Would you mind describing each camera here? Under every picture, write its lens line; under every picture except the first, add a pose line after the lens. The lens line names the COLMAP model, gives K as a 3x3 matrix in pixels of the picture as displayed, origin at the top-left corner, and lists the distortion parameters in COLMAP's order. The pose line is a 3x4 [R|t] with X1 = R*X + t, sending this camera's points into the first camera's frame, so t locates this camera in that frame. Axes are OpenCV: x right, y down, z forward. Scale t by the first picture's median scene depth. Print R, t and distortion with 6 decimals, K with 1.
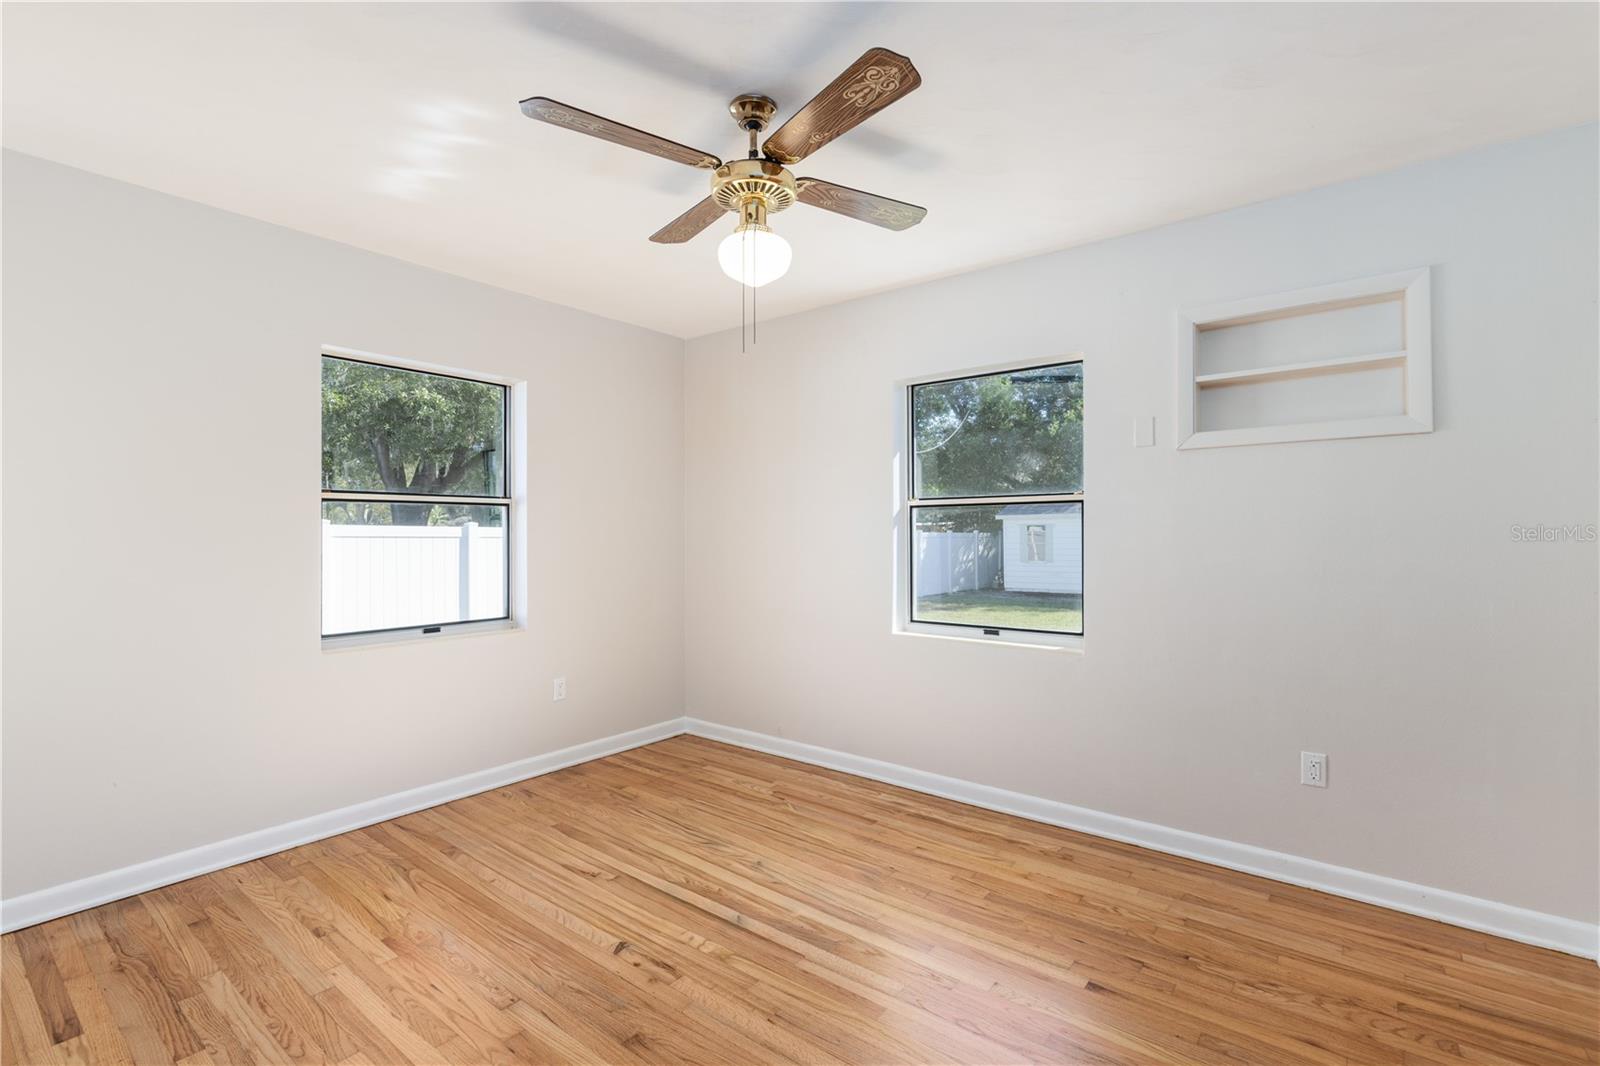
lens RADIAL K [[732.1, 0, 793.4], [0, 732.1, 531.6], [0, 0, 1]] dist [0.008515, -0.001265]
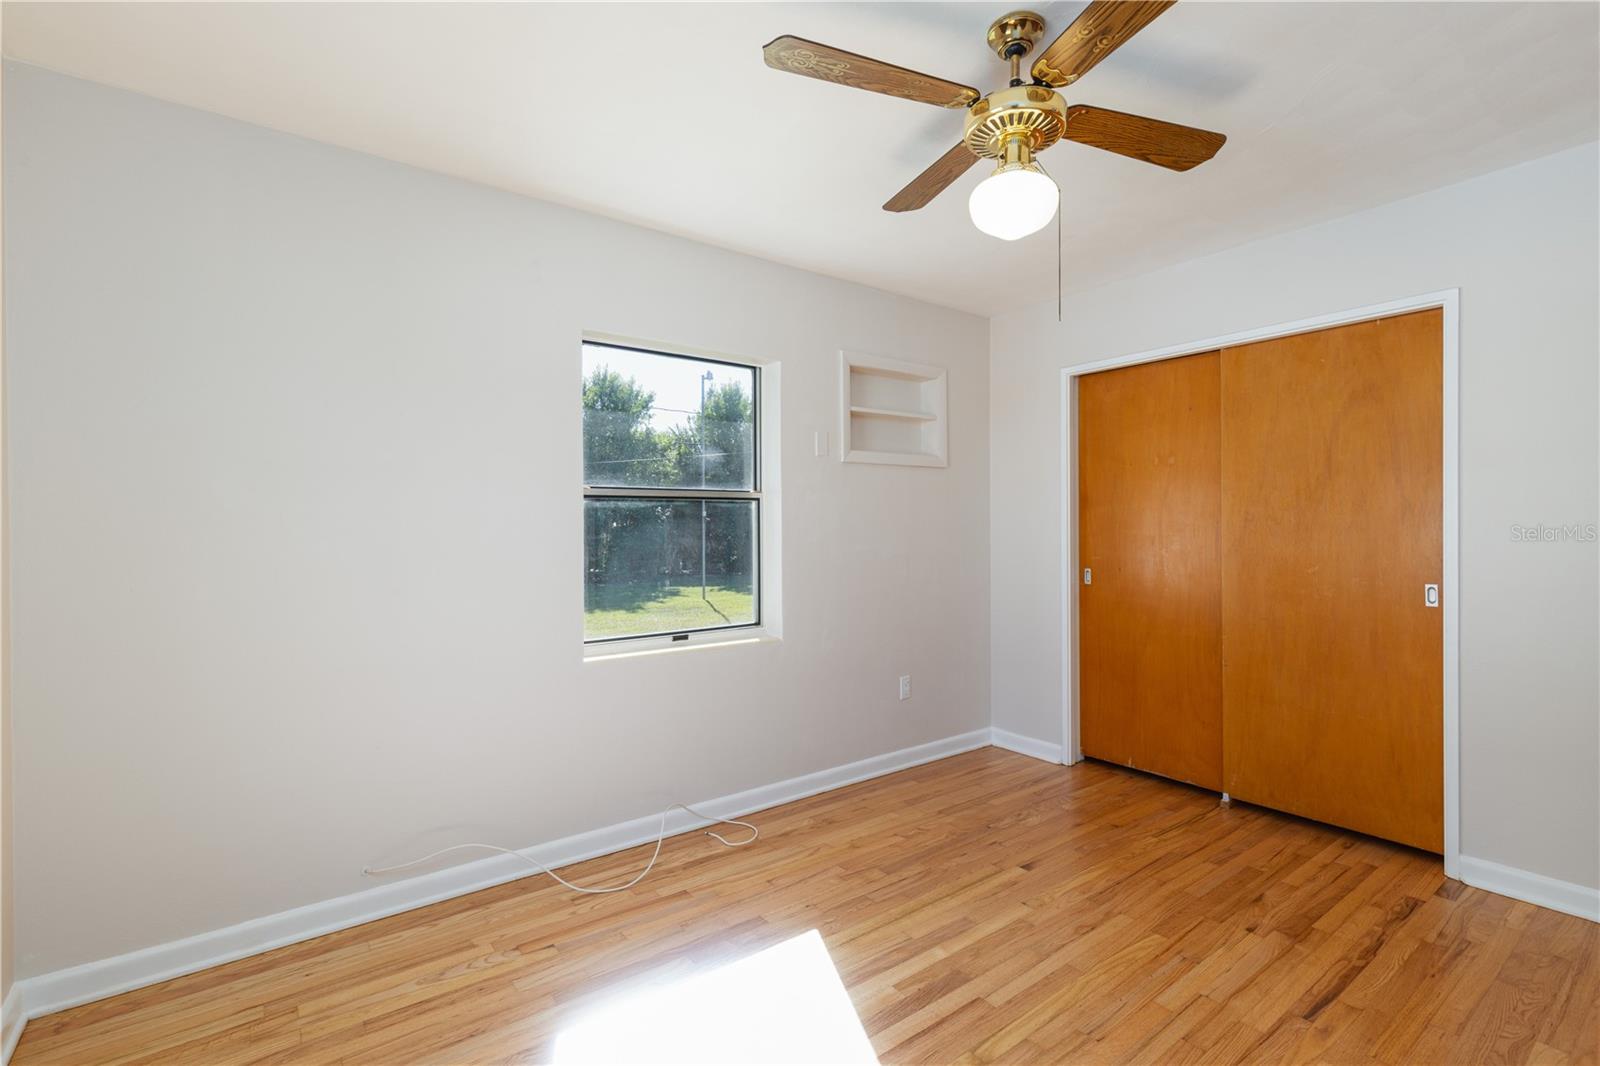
lens RADIAL K [[732.1, 0, 793.4], [0, 732.1, 531.6], [0, 0, 1]] dist [0.008515, -0.001265]
pose [[0.251359, -0.003161, 0.967889, -0.715350], [0.006015, 0.999980, 0.001704, 0.004965], [-0.967875, 0.005394, 0.251373, 0.779951]]
